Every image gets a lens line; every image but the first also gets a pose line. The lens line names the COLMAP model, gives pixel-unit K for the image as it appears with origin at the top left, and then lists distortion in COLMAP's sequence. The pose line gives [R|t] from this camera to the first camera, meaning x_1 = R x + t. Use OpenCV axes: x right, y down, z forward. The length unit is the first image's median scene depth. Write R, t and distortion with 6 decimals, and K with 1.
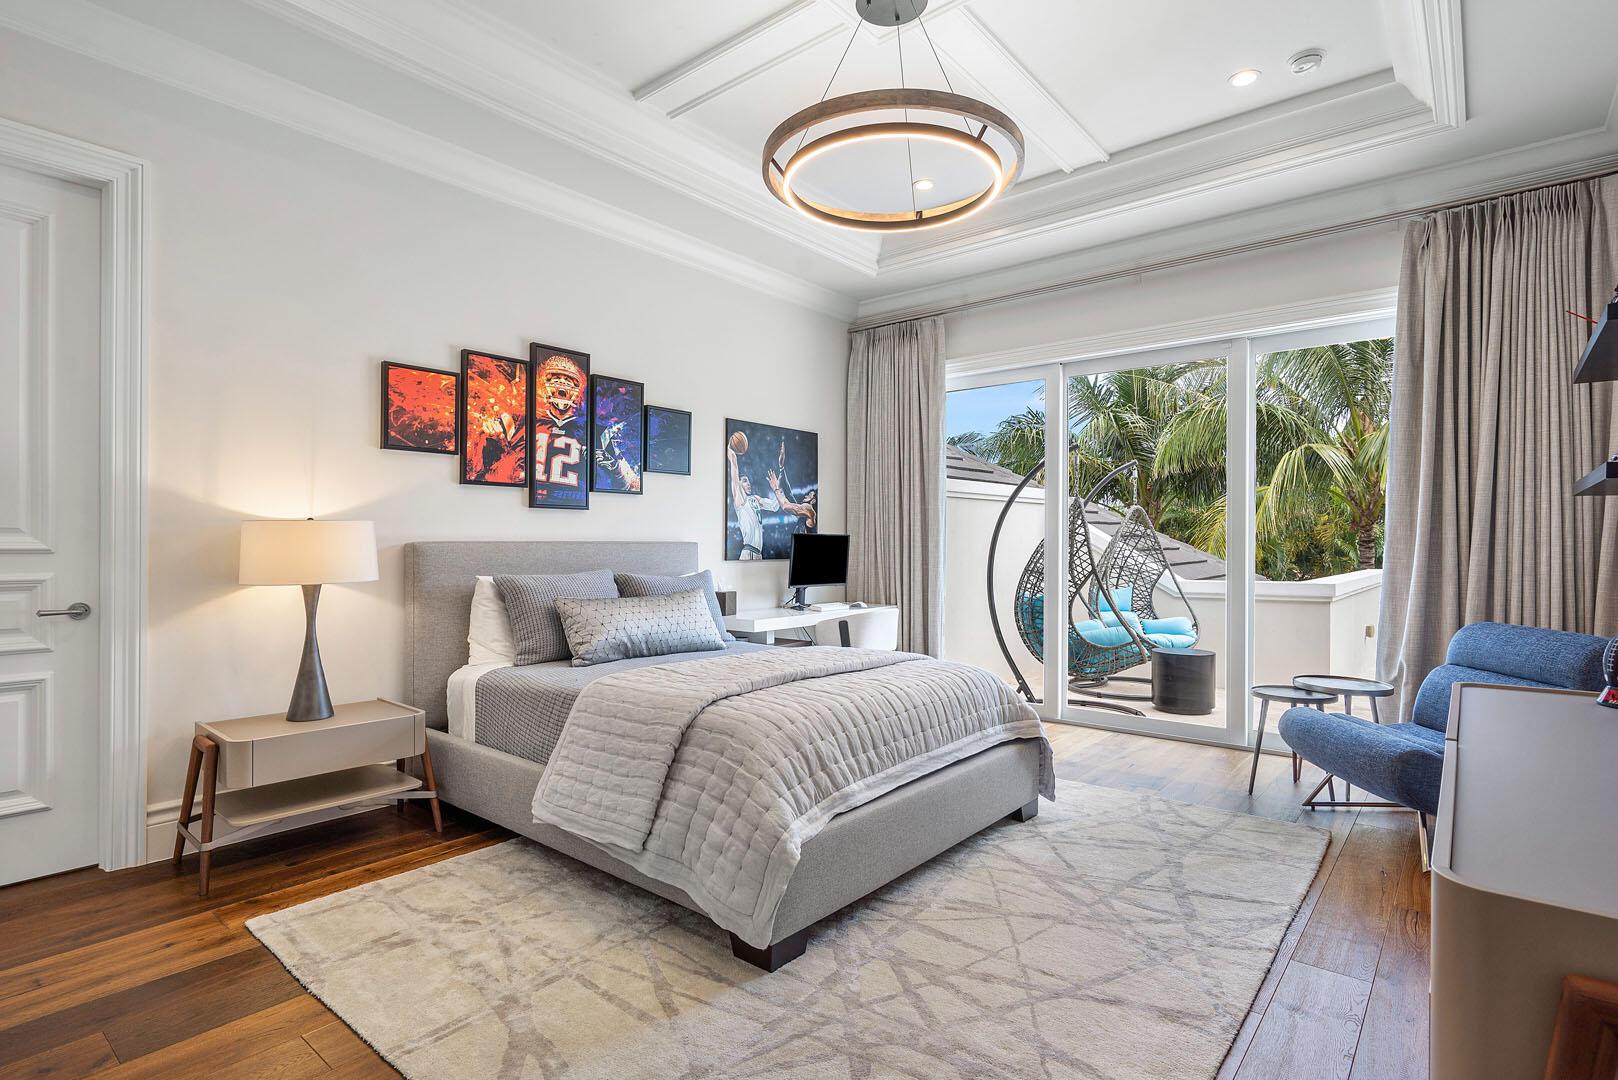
lens RADIAL K [[803.5, 0, 809.0], [0, 803.5, 540.0], [0, 0, 1]] dist [0.000945, -0.000139]
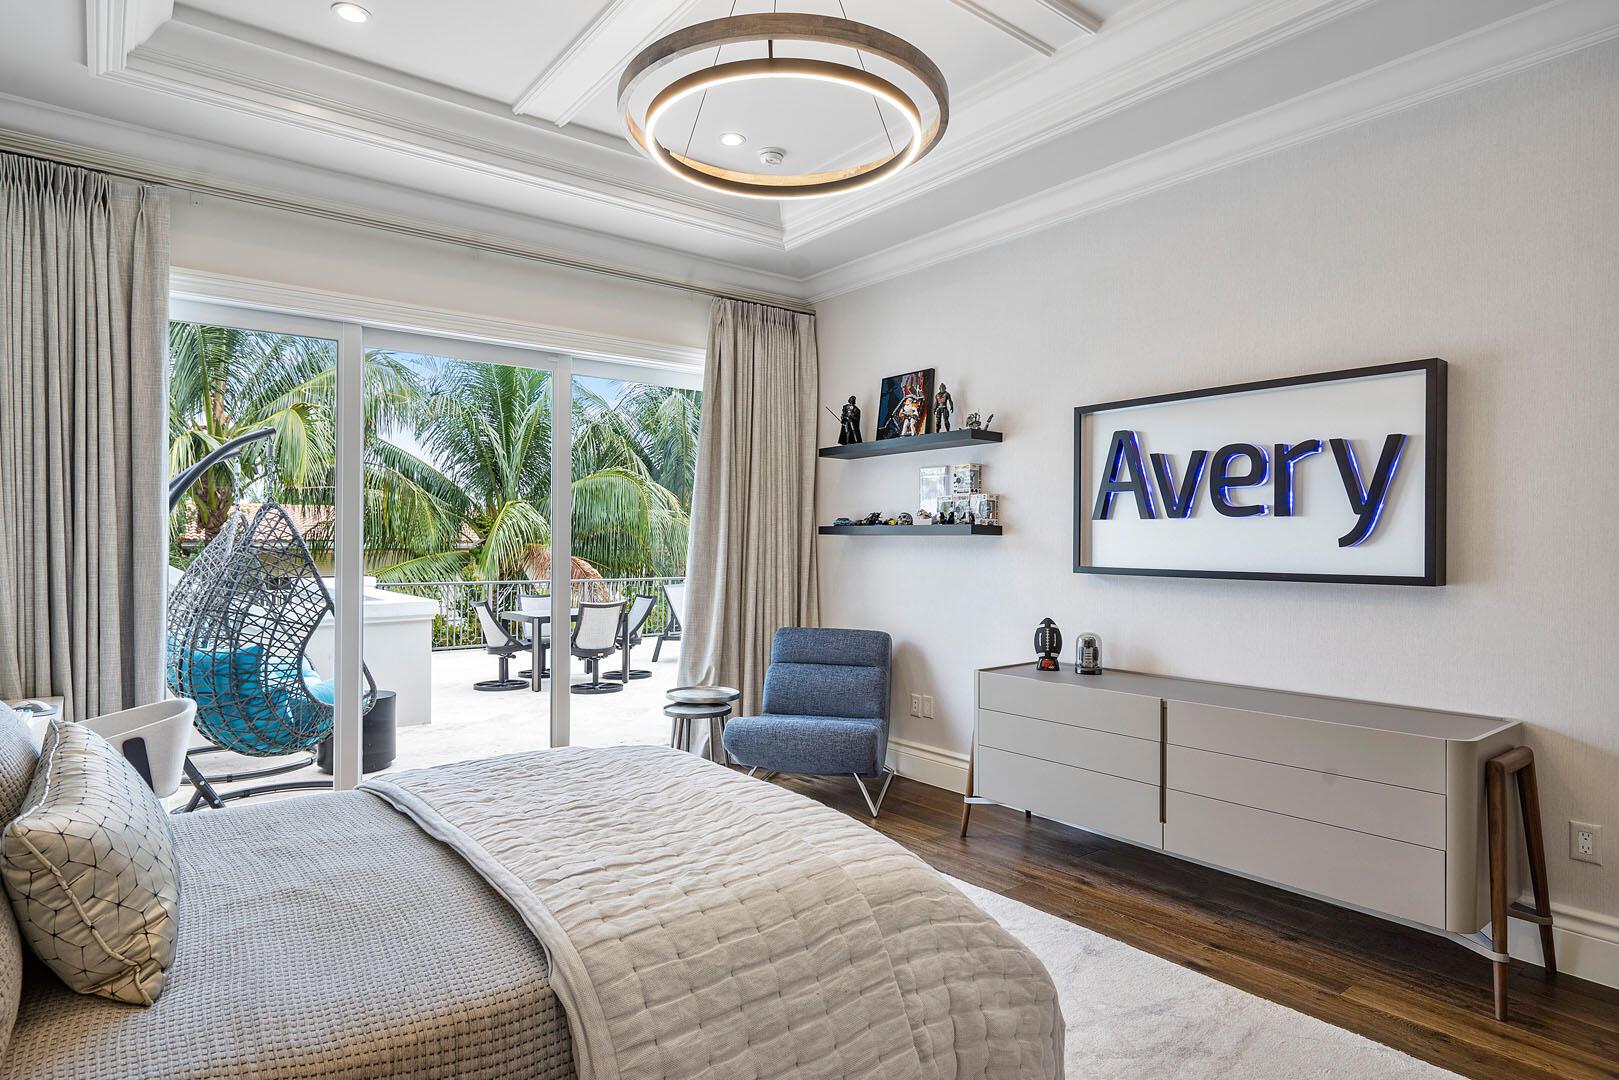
lens RADIAL K [[907.4, 0, 809.5], [0, 907.4, 540.0], [0, 0, 1]] dist [-0.003405, 0.000139]
pose [[0.205812, 0.001921, 0.978590, -0.521521], [-0.007119, 0.999975, -0.000466, -0.035153], [-0.978566, -0.006871, 0.205821, 0.548578]]
